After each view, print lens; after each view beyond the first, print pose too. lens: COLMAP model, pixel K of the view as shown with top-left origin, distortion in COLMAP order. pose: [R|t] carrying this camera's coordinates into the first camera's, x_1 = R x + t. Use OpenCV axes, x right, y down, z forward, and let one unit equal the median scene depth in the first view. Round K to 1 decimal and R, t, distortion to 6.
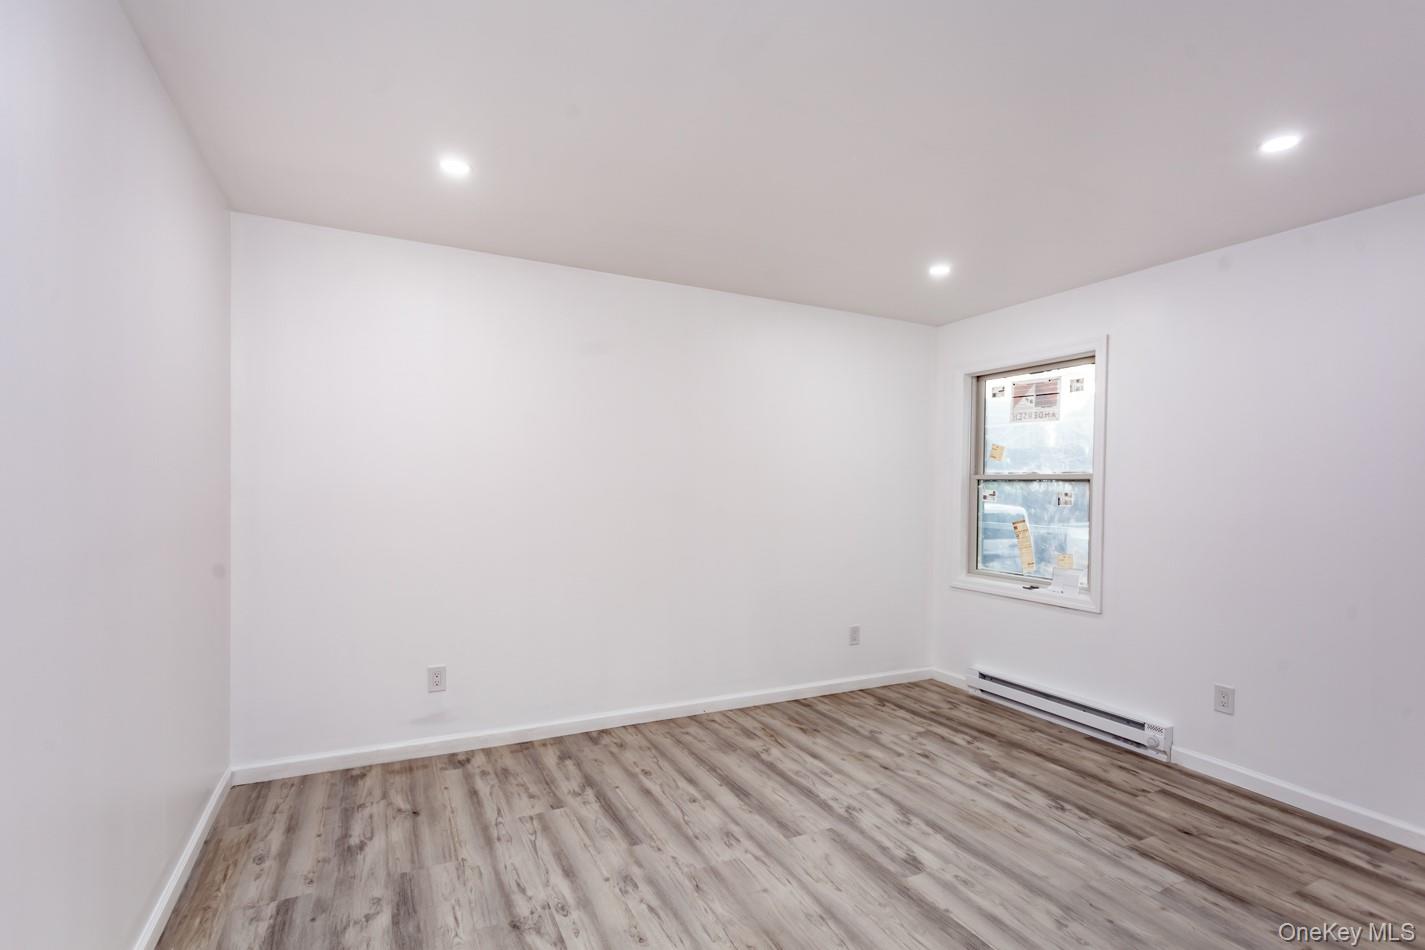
lens RADIAL K [[661.0, 0, 705.5], [0, 661.0, 495.1], [0, 0, 1]] dist [0.000293, 0.000244]
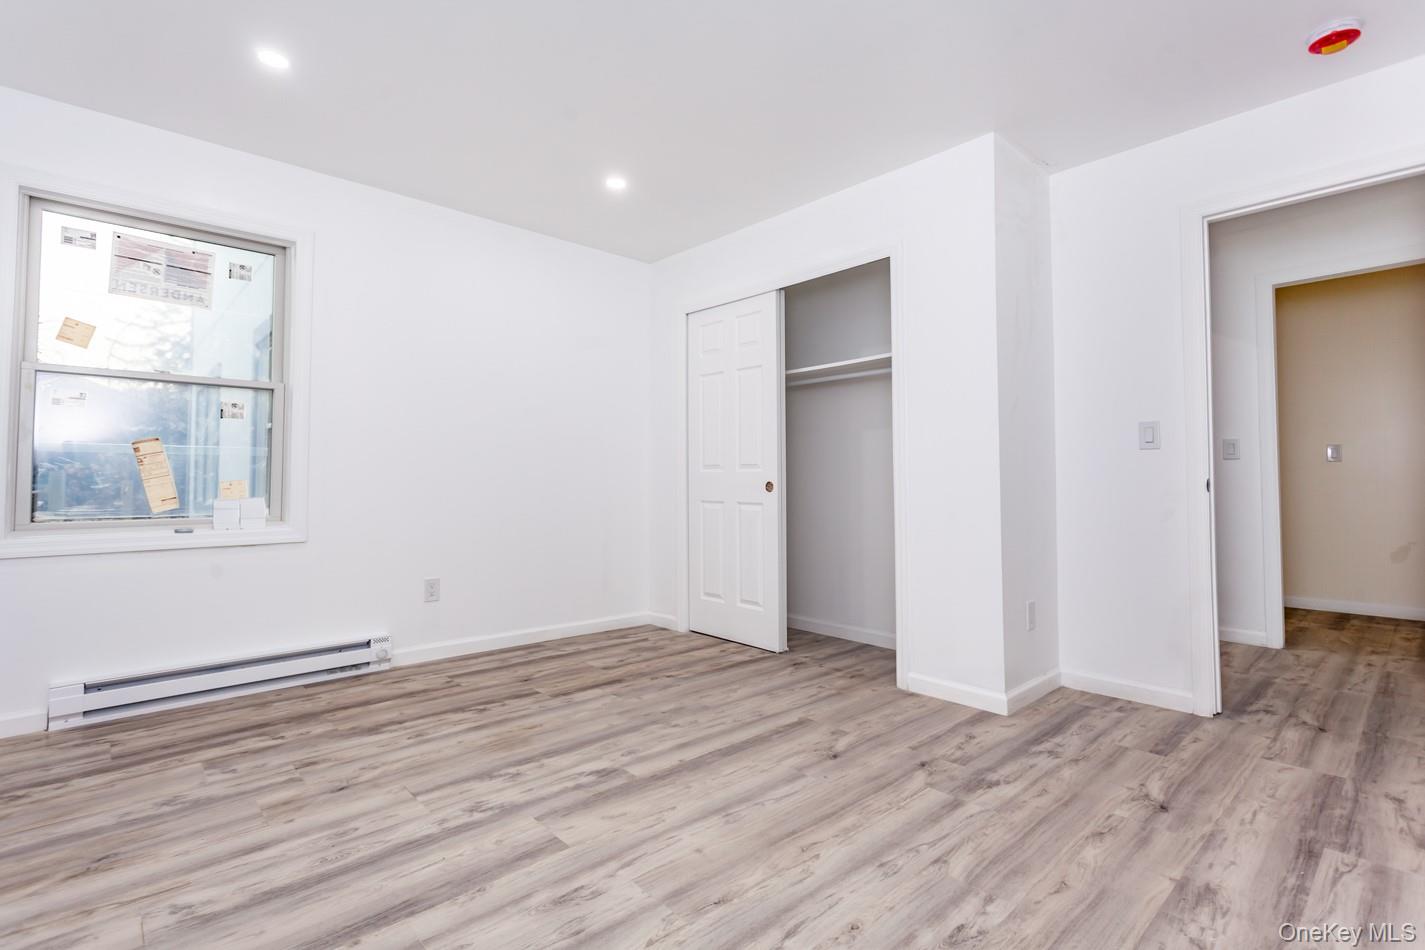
lens RADIAL K [[673.7, 0, 715.7], [0, 673.7, 457.9], [0, 0, 1]] dist [0.001760, -0.000700]
pose [[-0.278270, 0.016311, 0.960364, -0.477069], [0.007513, 0.999862, -0.014805, 0.095602], [-0.960473, 0.003095, -0.278355, 0.822536]]
